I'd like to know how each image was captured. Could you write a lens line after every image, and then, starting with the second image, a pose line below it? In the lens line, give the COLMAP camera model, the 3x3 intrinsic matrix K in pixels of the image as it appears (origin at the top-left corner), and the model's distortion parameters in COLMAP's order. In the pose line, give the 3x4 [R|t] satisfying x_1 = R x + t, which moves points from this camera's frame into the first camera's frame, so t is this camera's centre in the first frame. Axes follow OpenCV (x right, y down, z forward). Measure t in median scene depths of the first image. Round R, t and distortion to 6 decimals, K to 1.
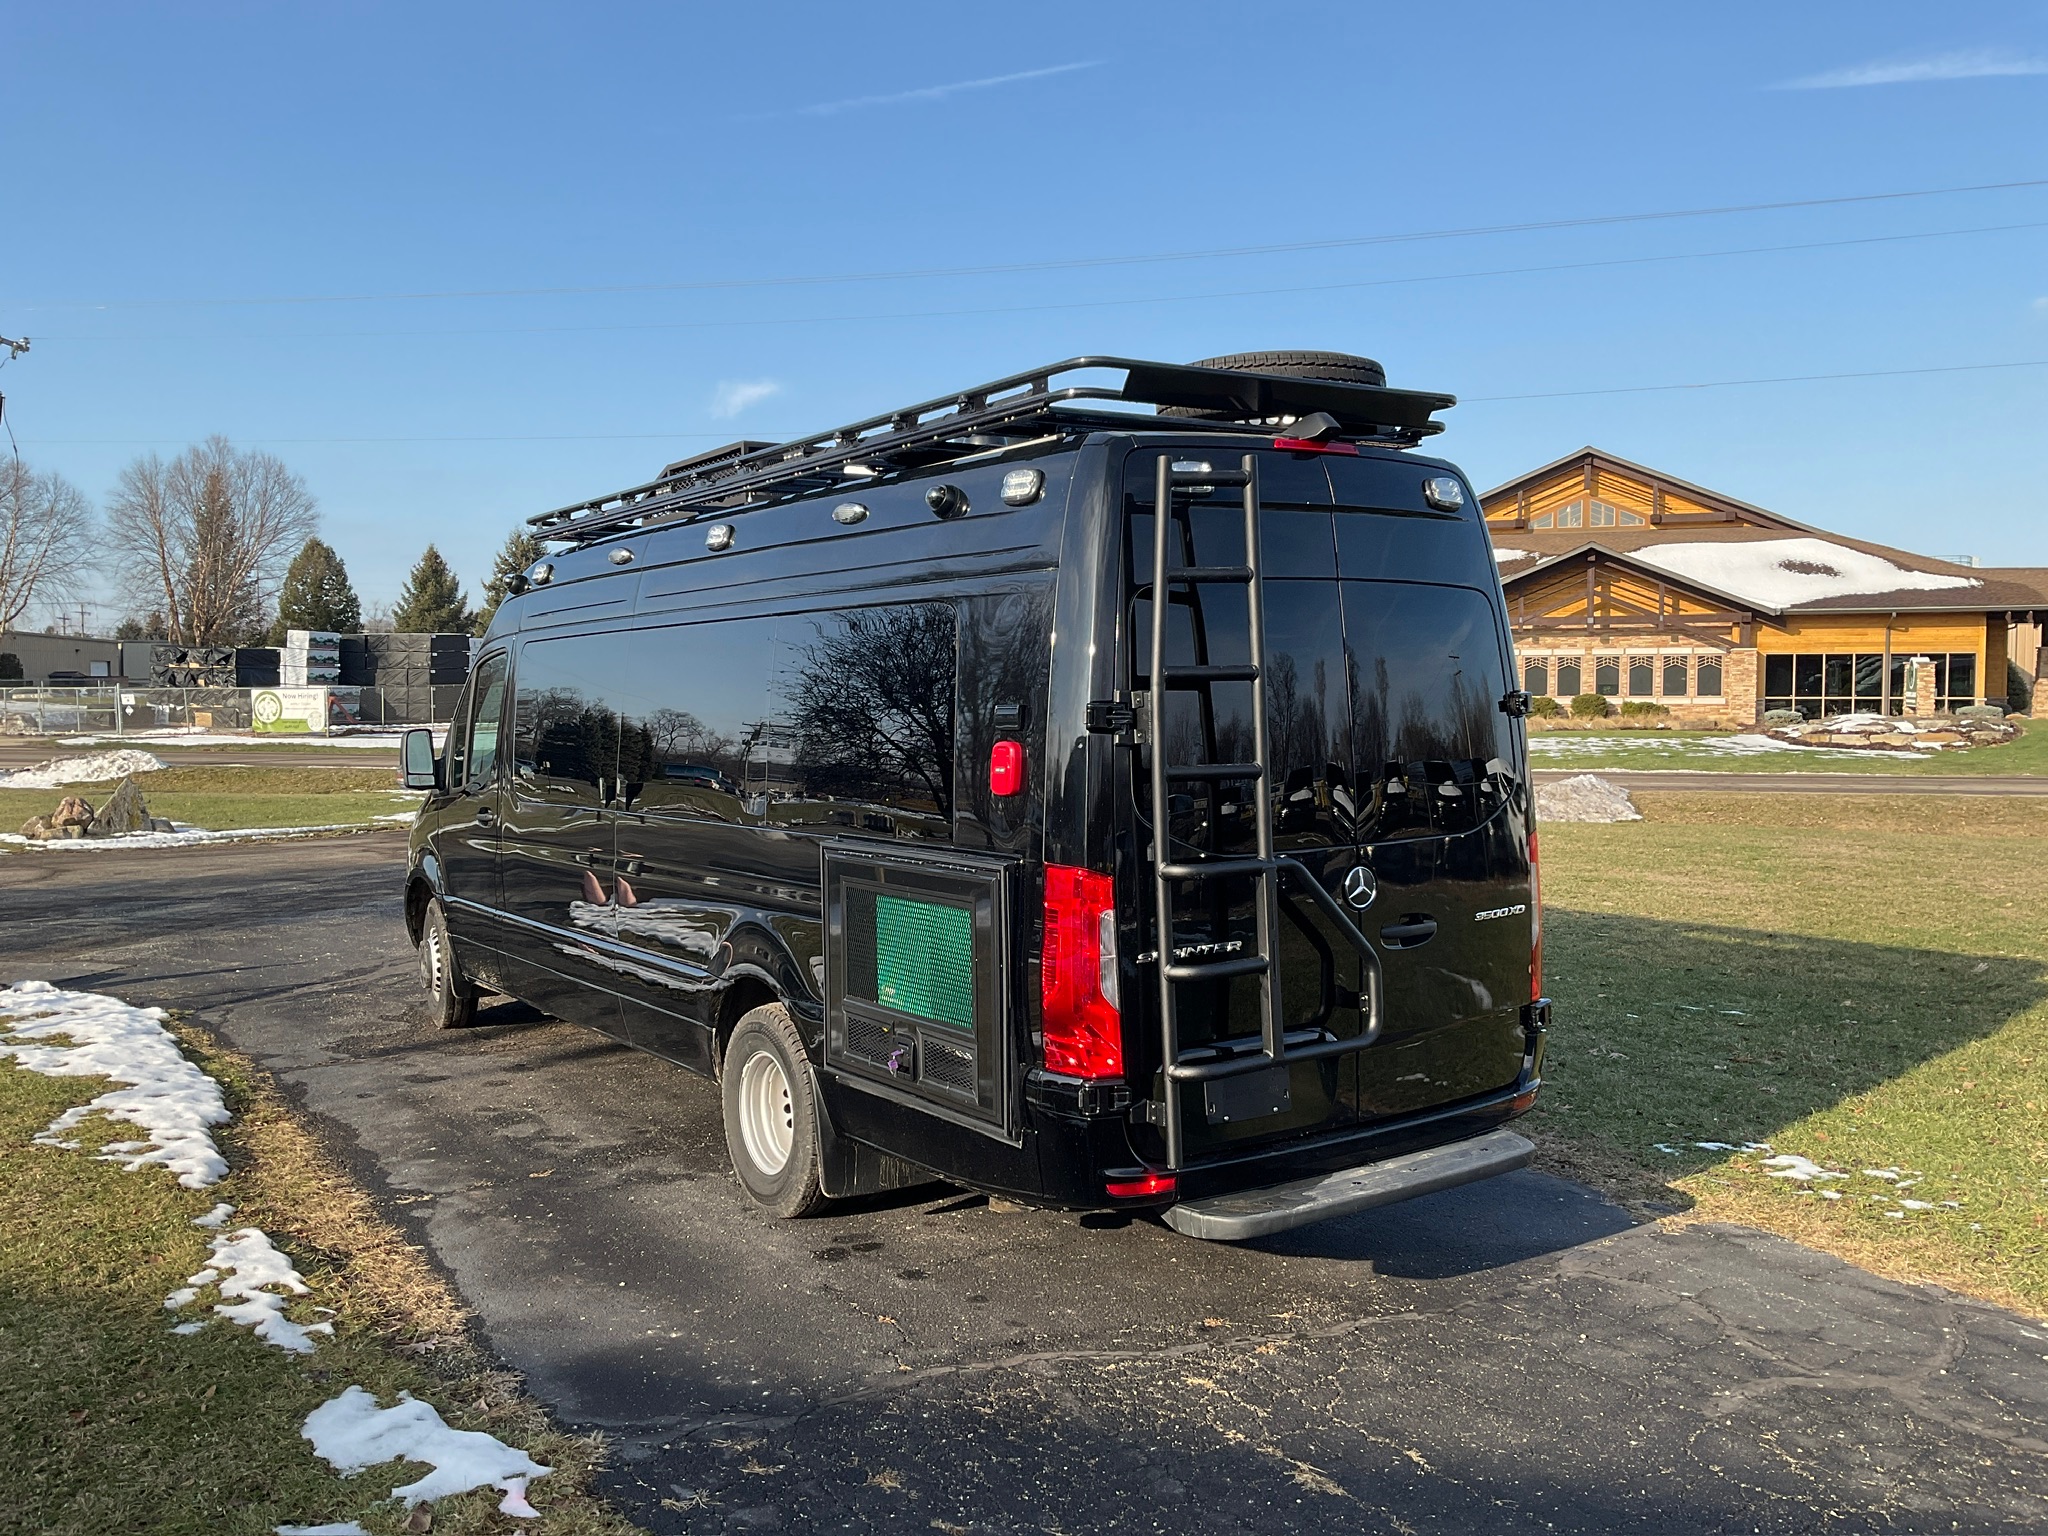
lens RADIAL K [[1746.6, 0, 1021.2], [0, 1746.6, 774.5], [0, 0, 1]] dist [-0.028510, 0.013303]
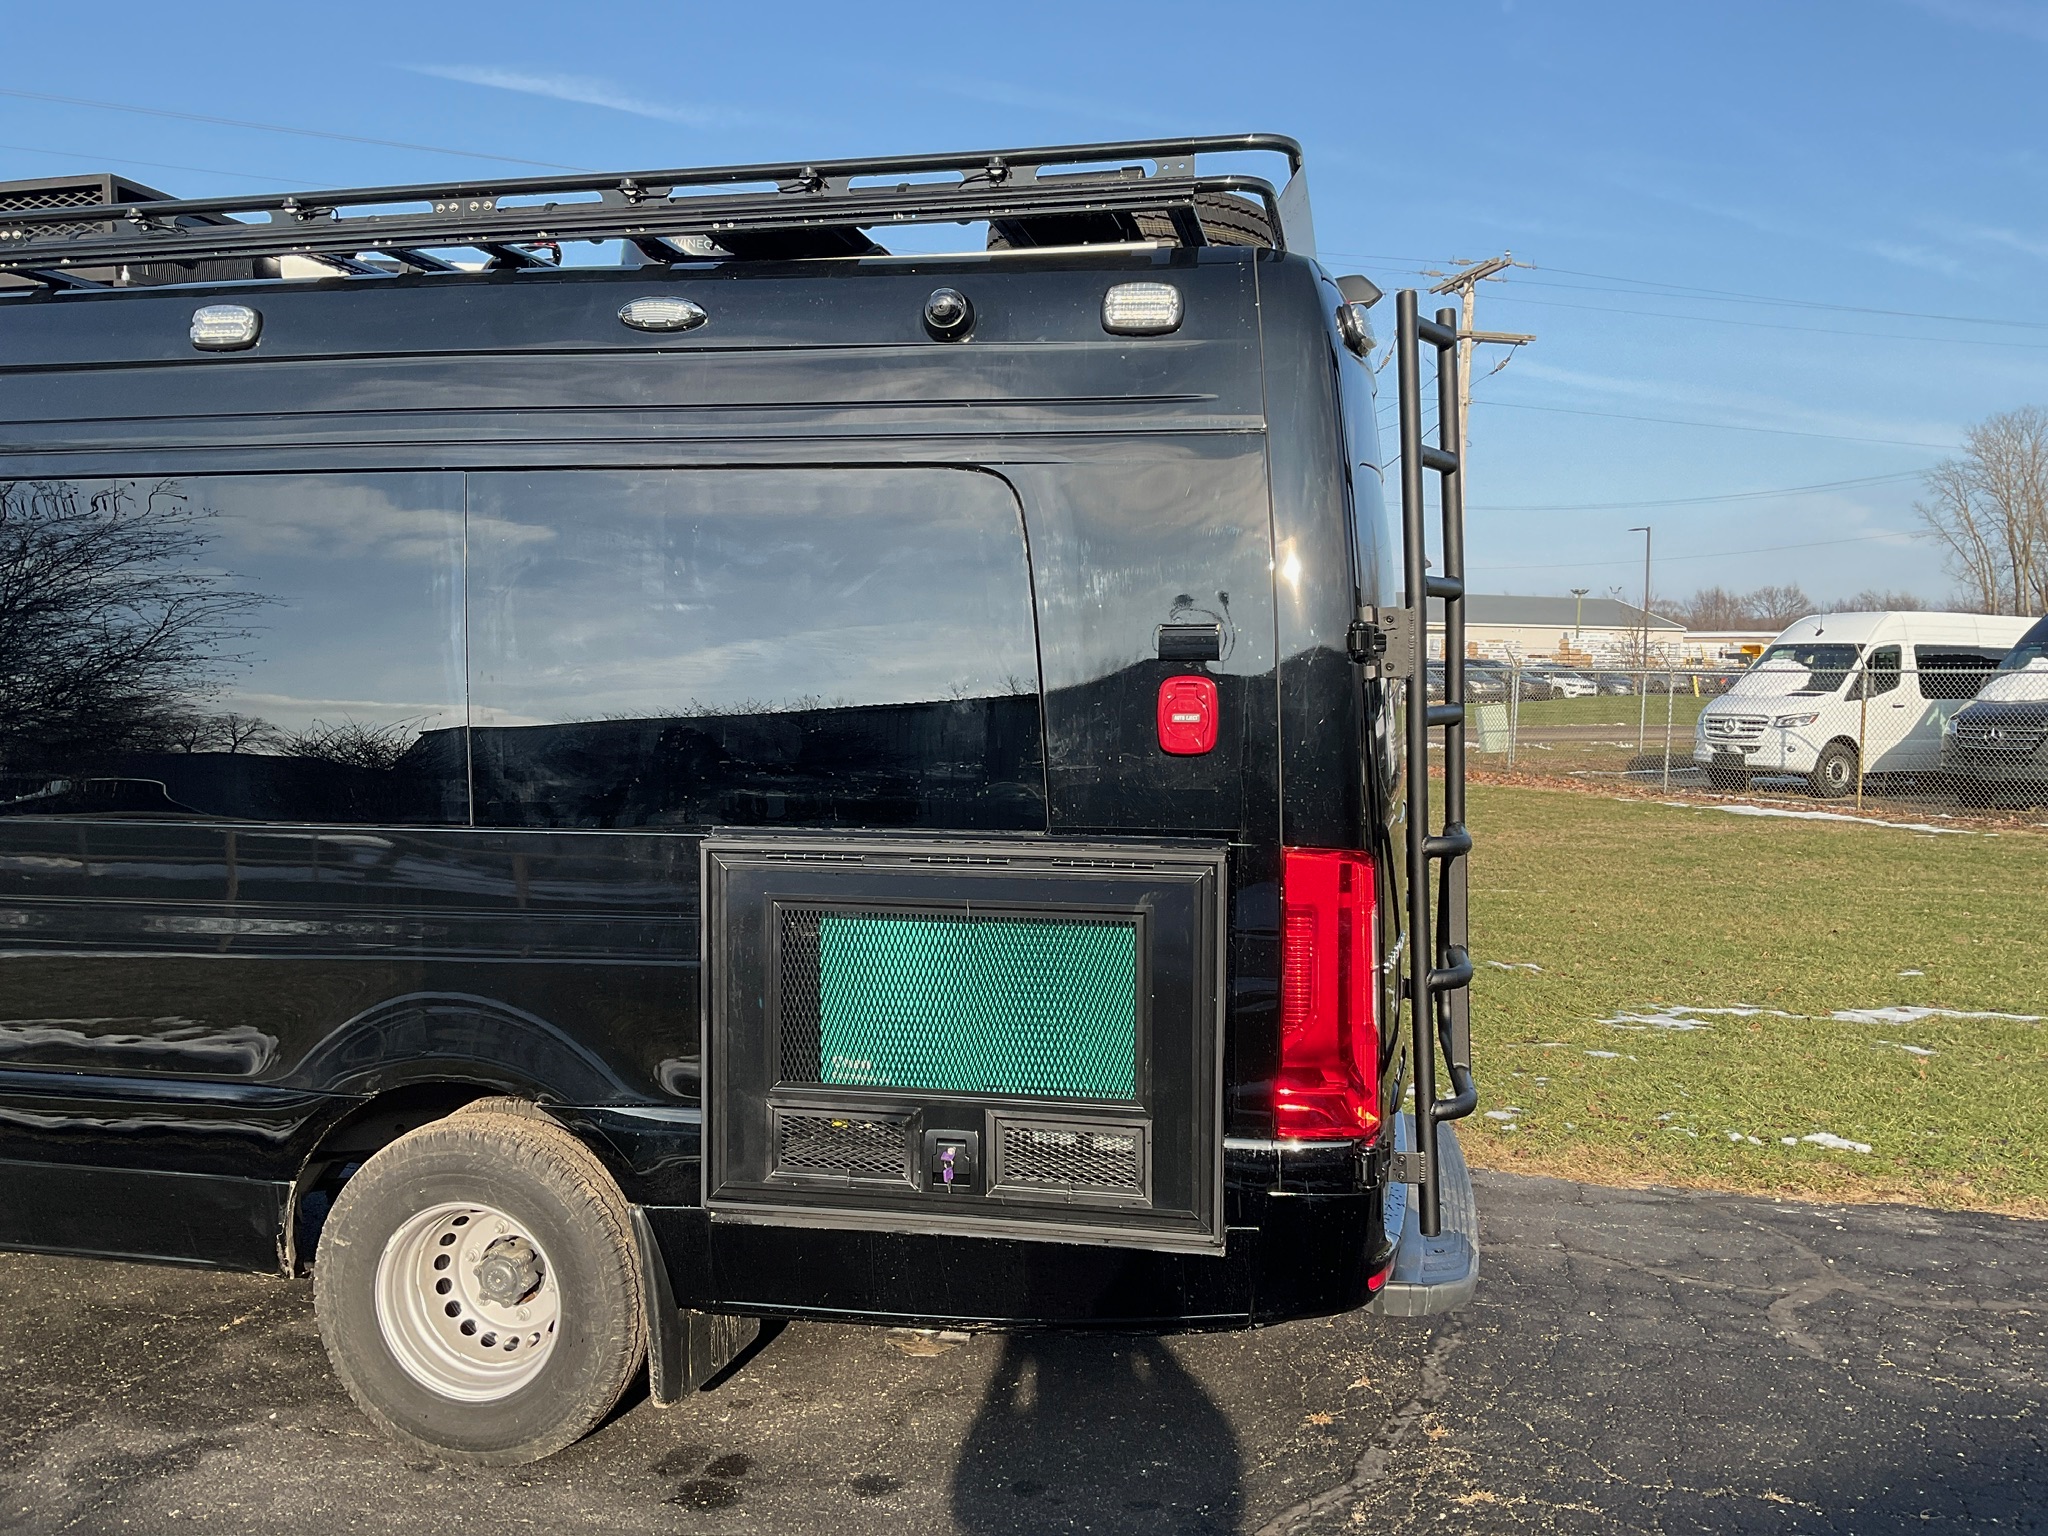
lens RADIAL K [[1746.6, 0, 1024.6], [0, 1746.6, 760.2], [0, 0, 1]] dist [-0.028510, 0.013303]
pose [[0.709629, -0.033471, 0.703780, -0.467560], [0.022111, 0.999437, 0.025237, -0.002954], [-0.704228, -0.002348, 0.709970, 0.483536]]
